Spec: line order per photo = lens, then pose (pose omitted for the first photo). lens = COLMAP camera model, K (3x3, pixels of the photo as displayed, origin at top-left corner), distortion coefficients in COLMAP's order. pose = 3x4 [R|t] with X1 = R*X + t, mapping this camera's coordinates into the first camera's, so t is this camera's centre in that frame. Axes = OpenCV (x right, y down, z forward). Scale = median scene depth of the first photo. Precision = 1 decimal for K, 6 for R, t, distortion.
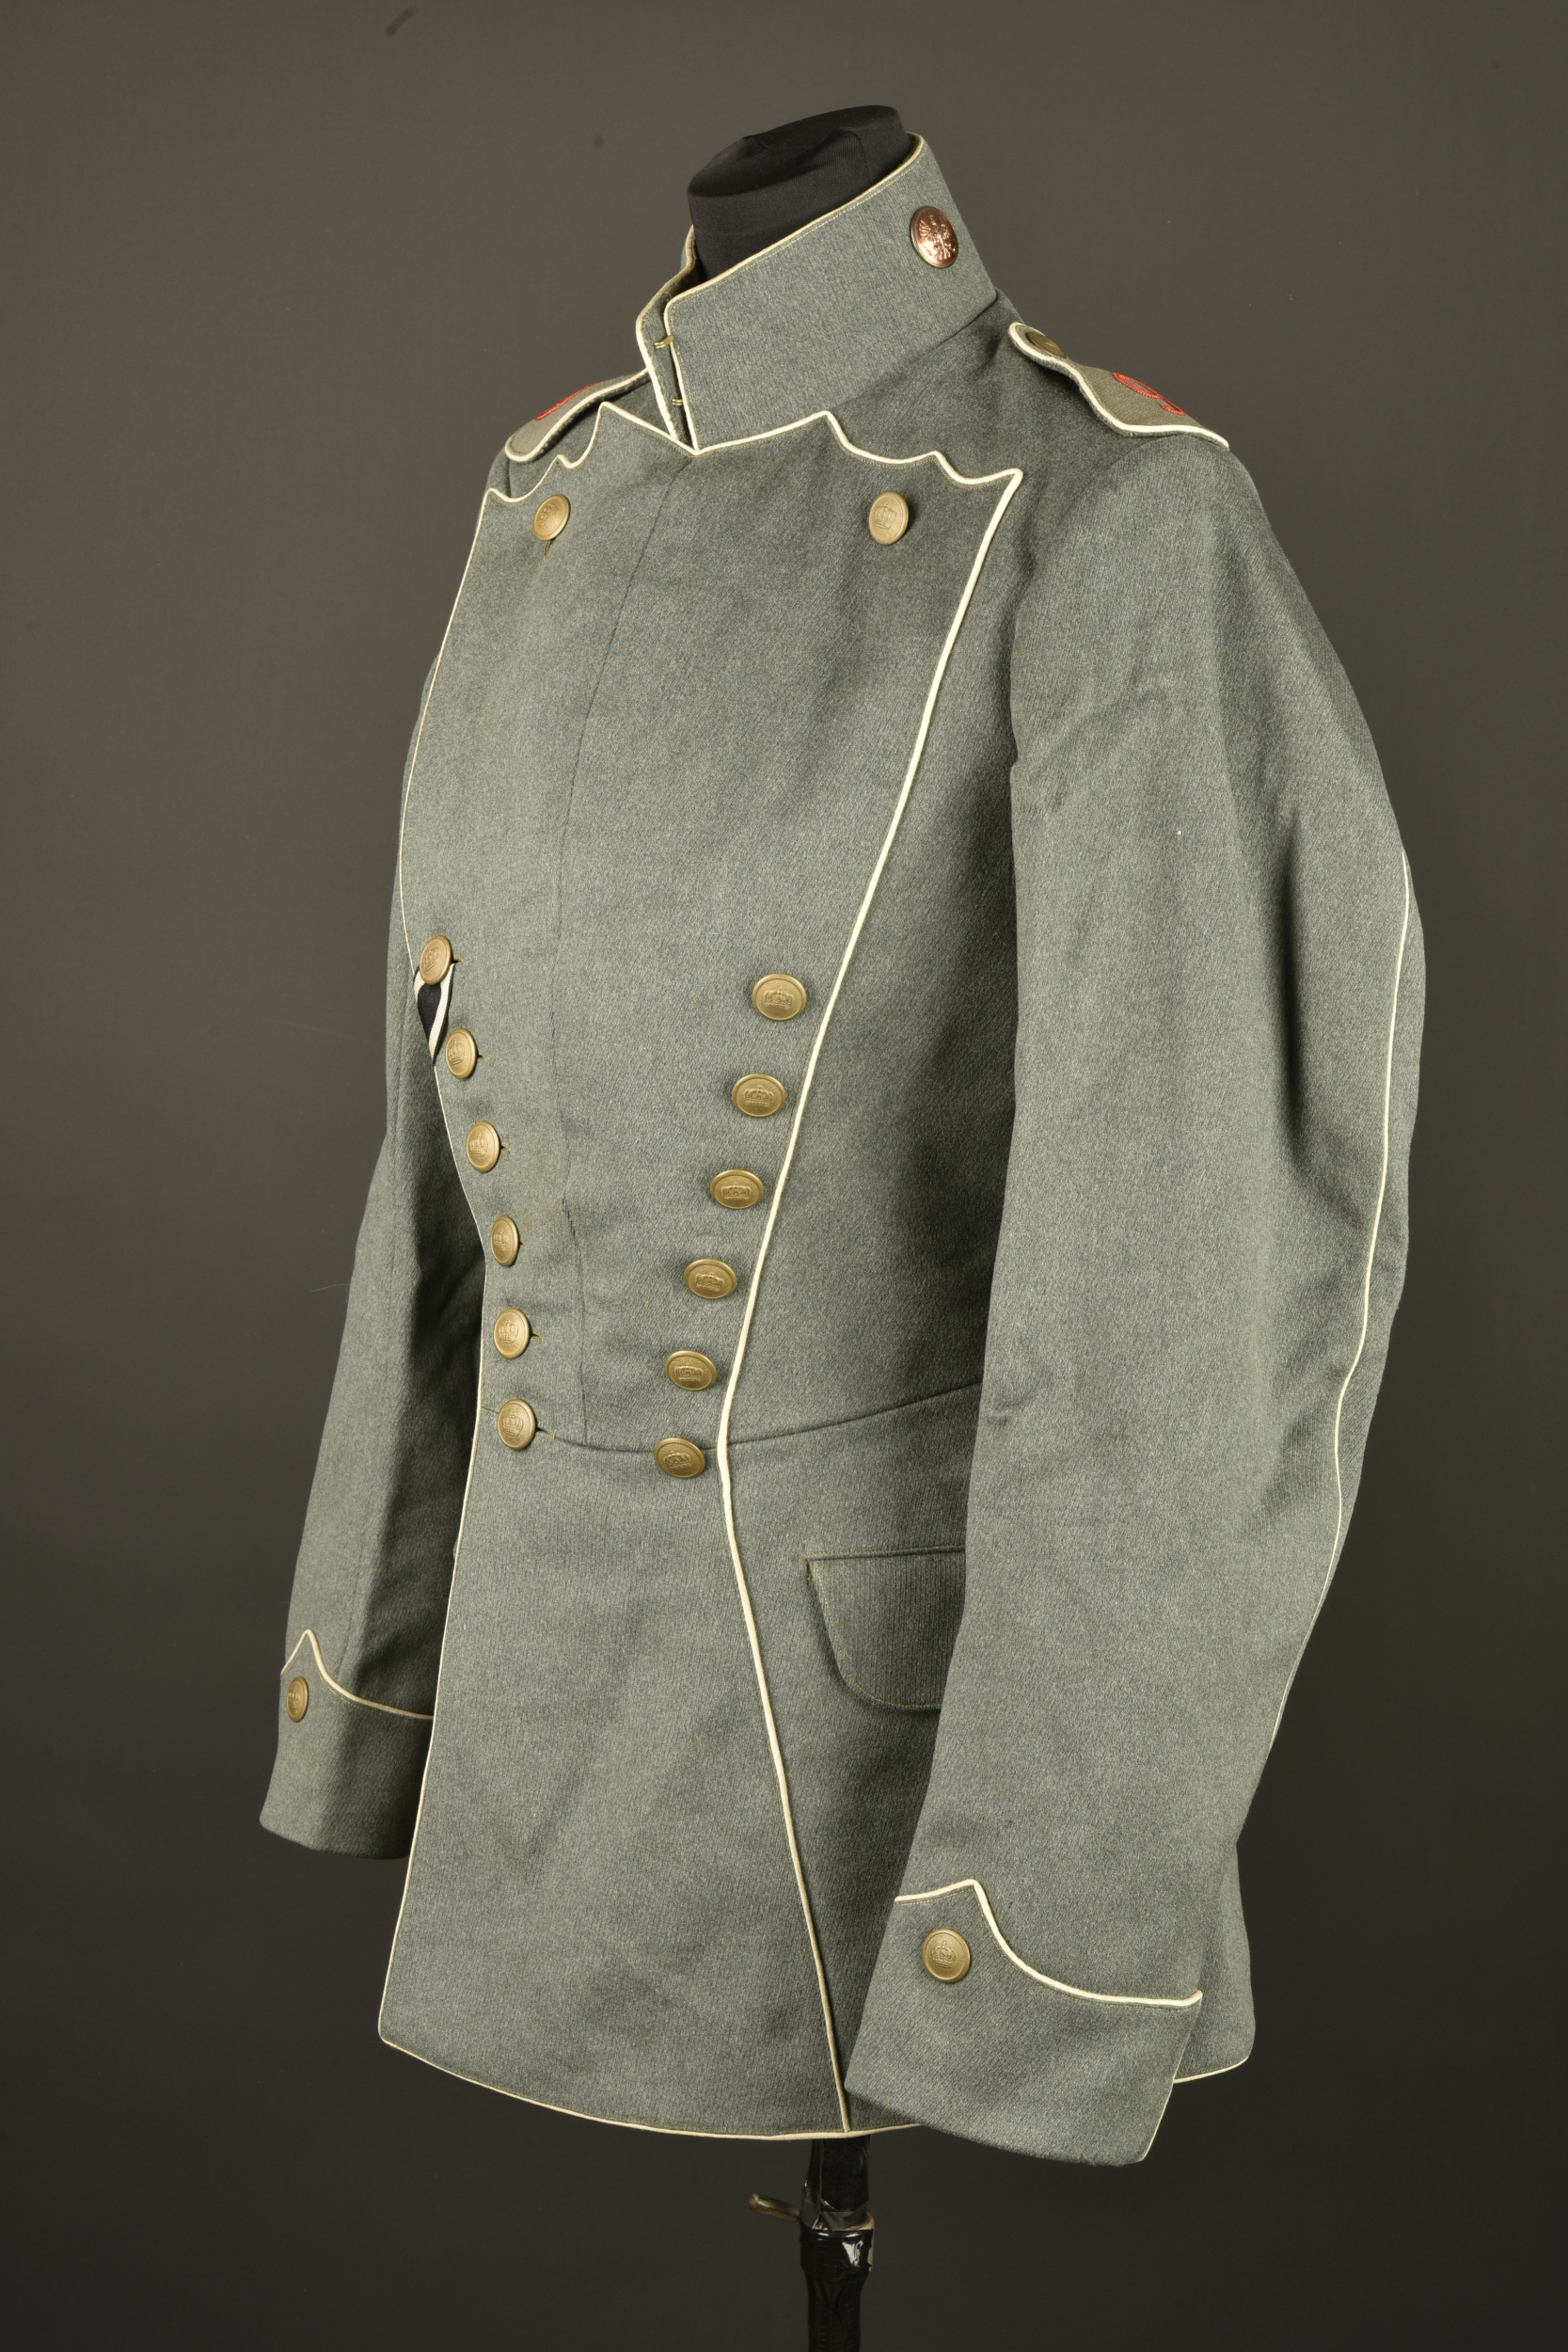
lens RADIAL K [[4173.7, 0, 792.8], [0, 4173.7, 1157.0], [0, 0, 1]] dist [0.015063, 0.000000]
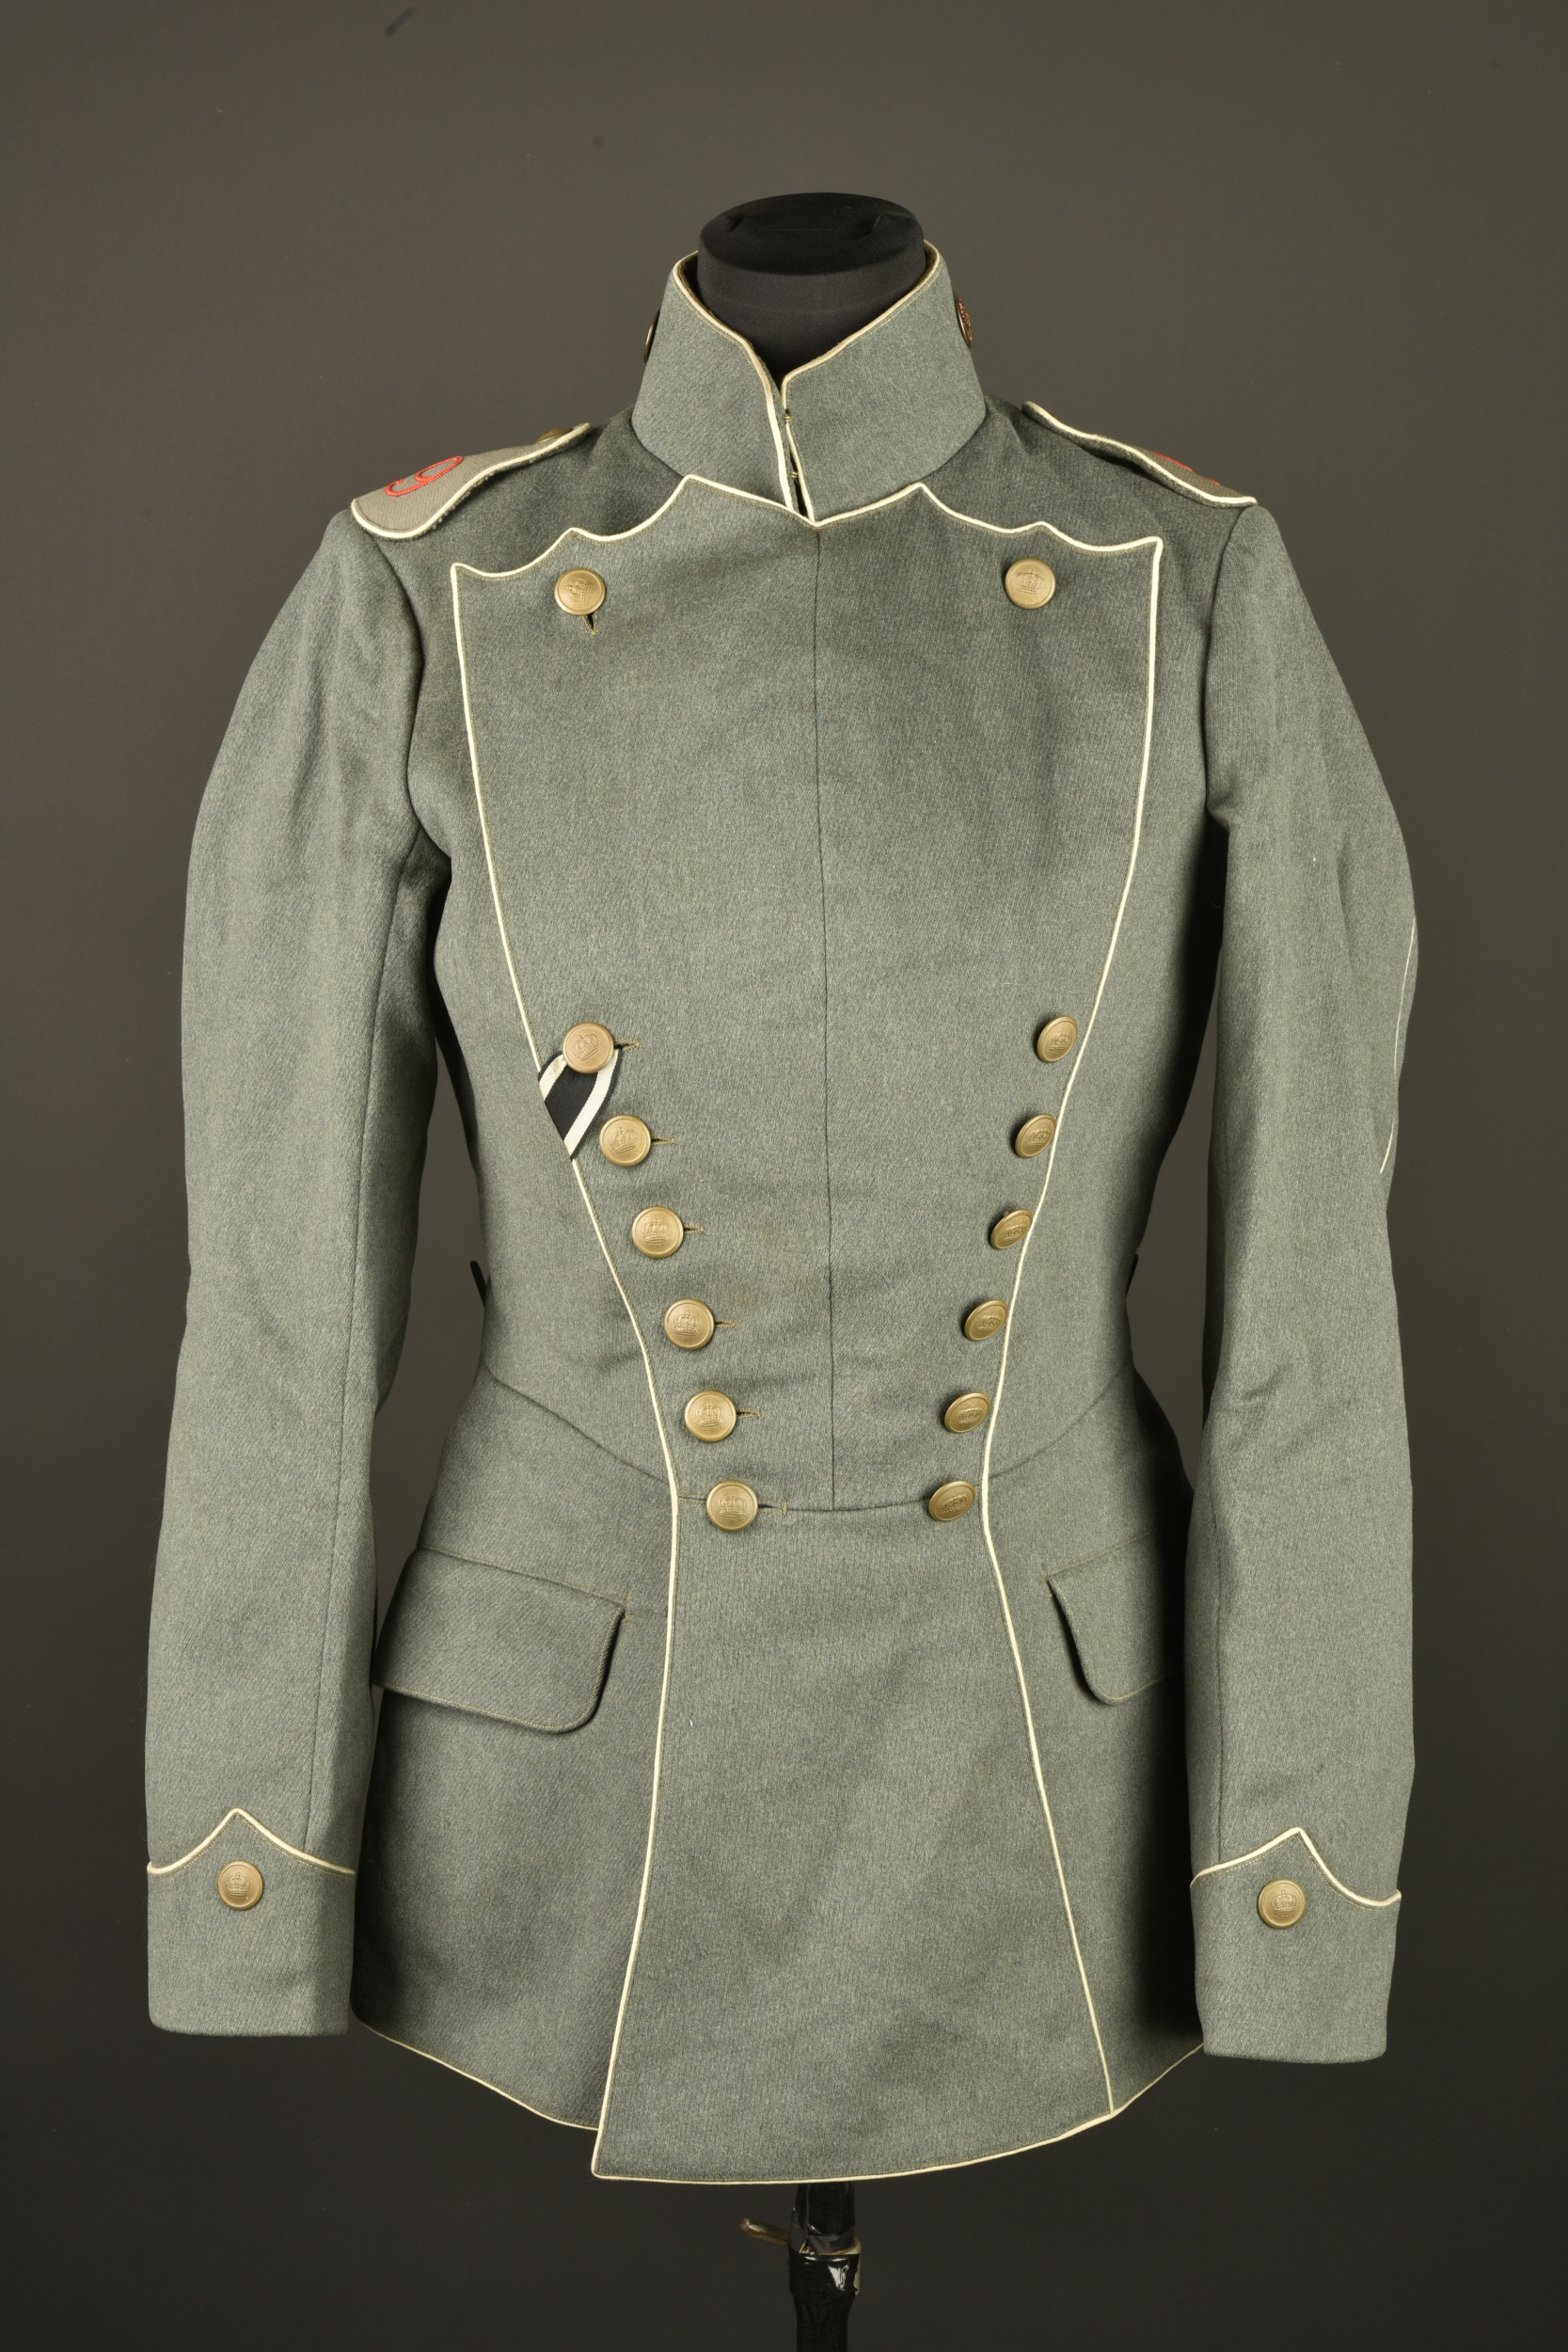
lens RADIAL K [[4173.7, 0, 800.2], [0, 4173.7, 1182.3], [0, 0, 1]] dist [0.015063, 0.000000]
pose [[0.717962, -0.109619, 0.687397, -0.747966], [0.125176, 0.991756, 0.027413, -0.038117], [-0.684735, 0.066365, 0.725764, 0.276212]]
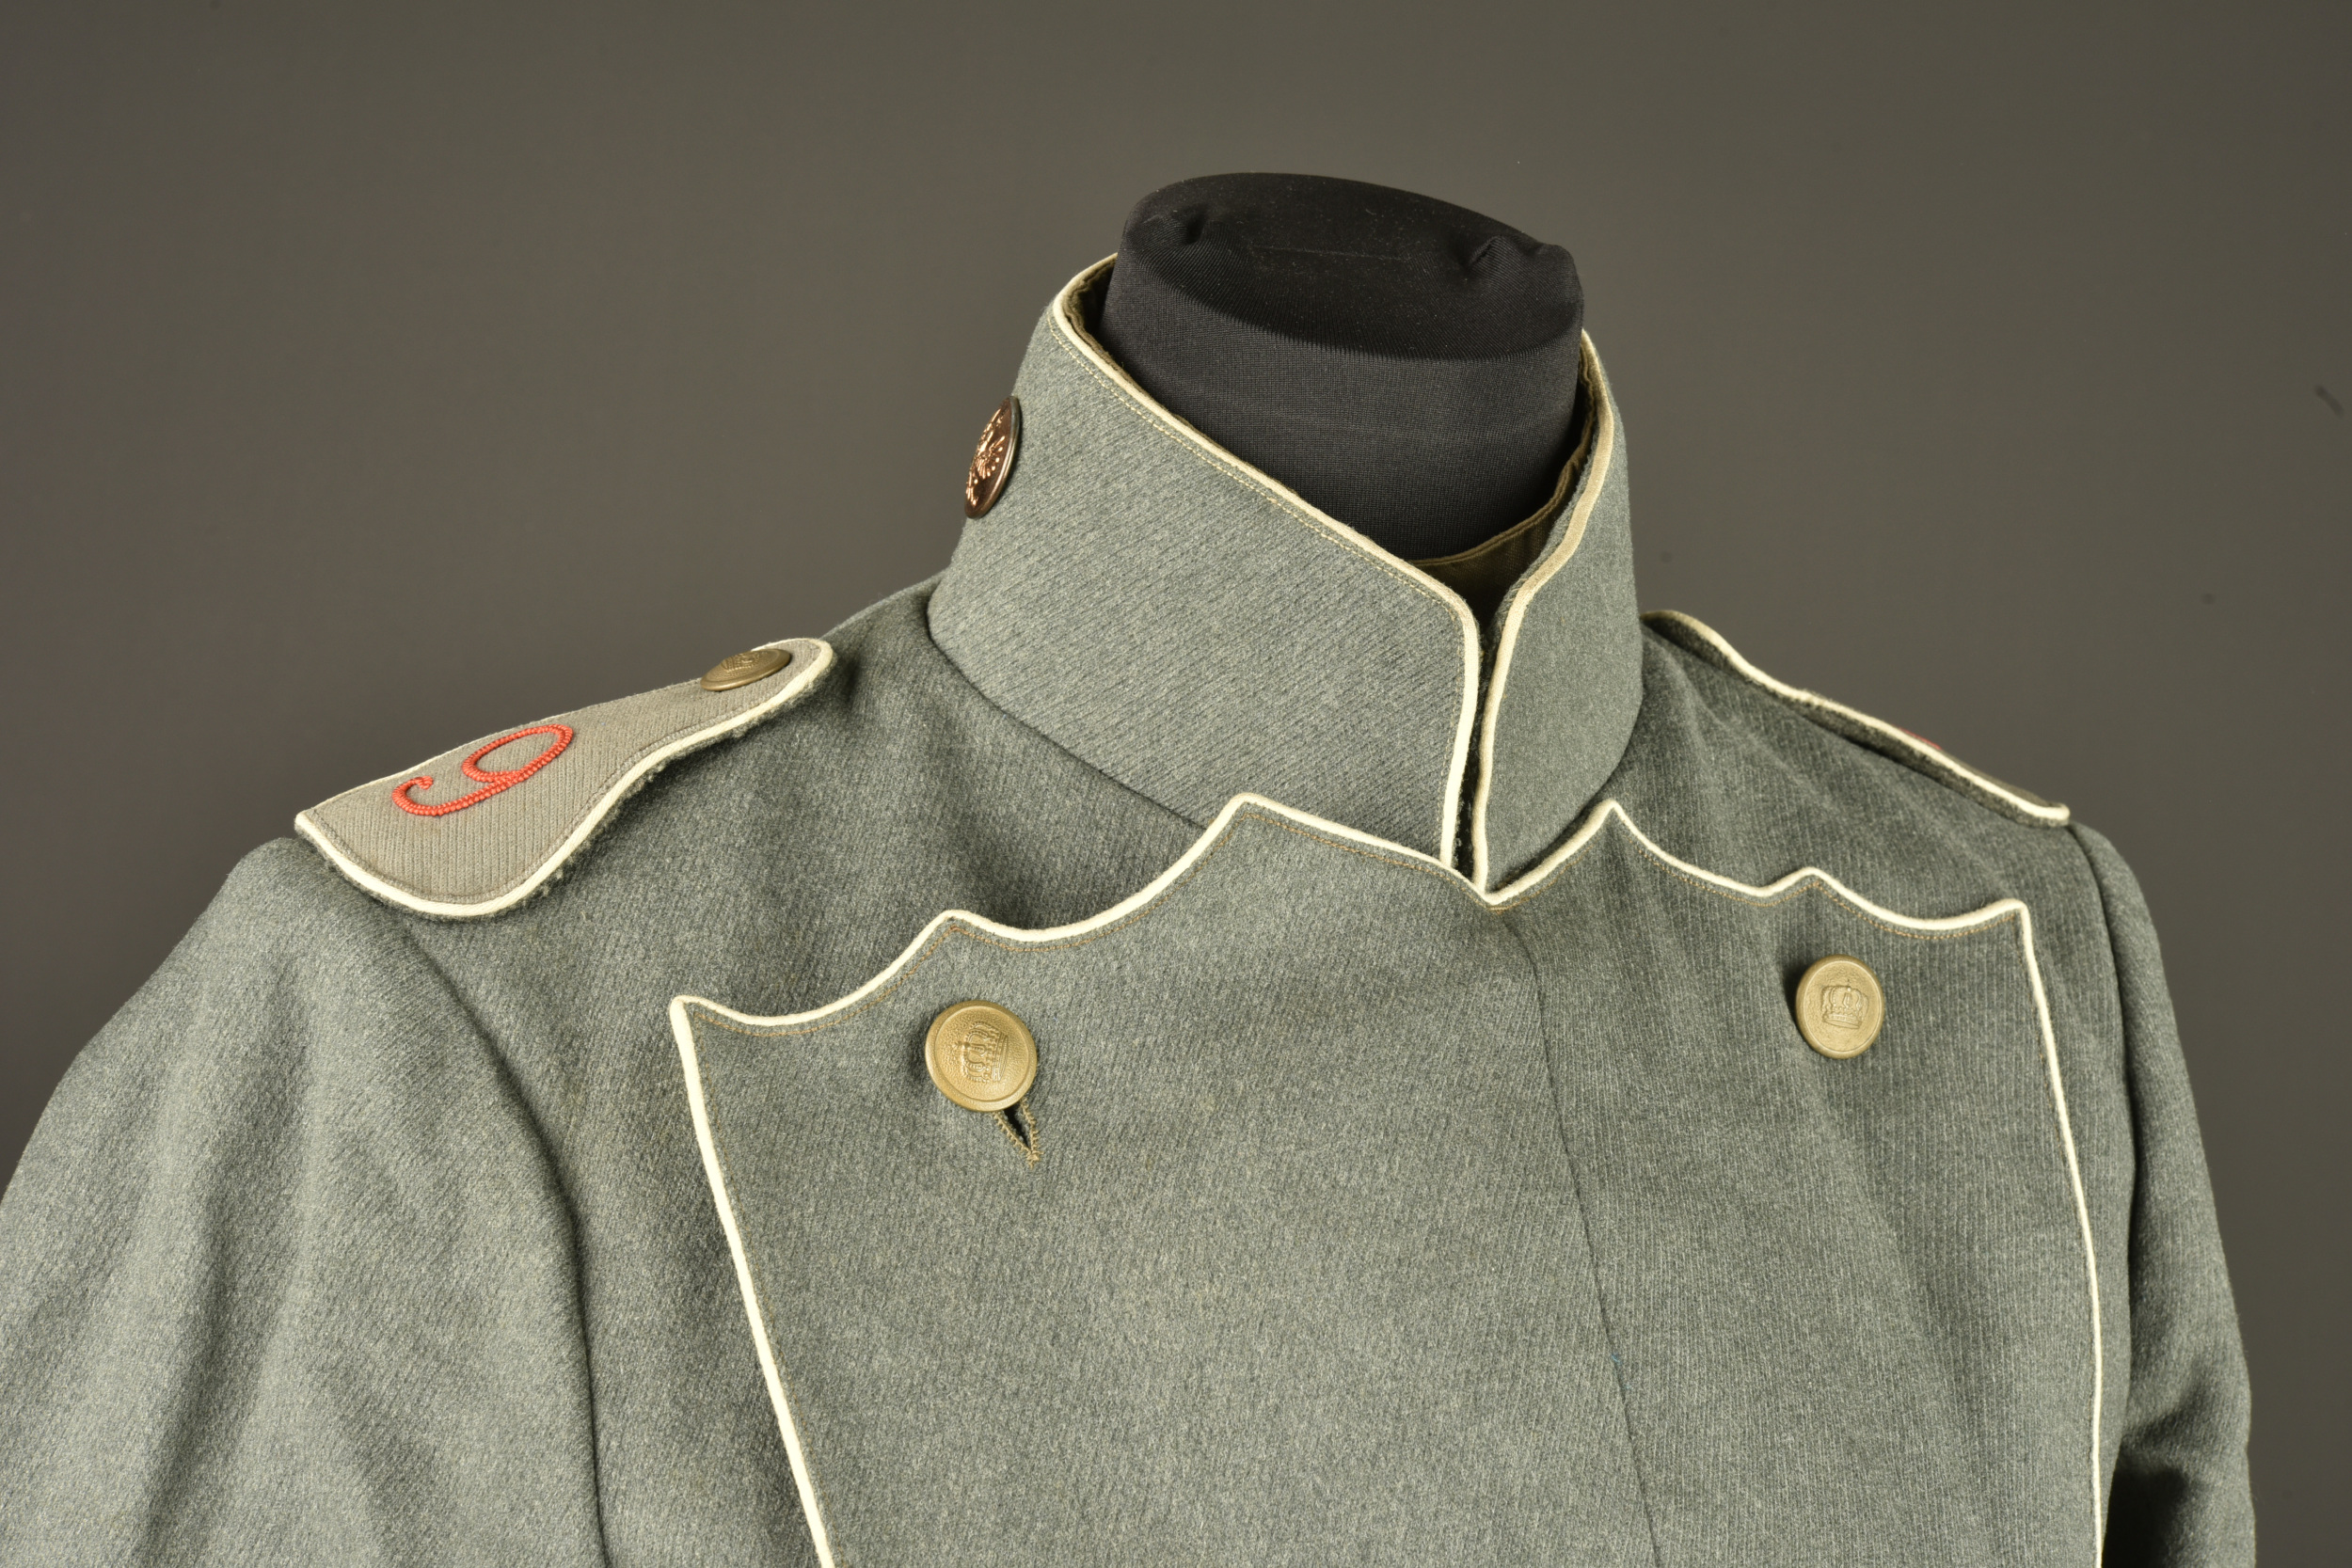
lens RADIAL K [[4173.7, 0, 1160.1], [0, 4173.7, 790.3], [0, 0, 1]] dist [0.015063, 0.000000]
pose [[0.364692, -0.052744, 0.929633, -0.465881], [0.145185, 0.989404, -0.000820, -0.186566], [-0.919740, 0.135268, 0.368485, 0.868356]]
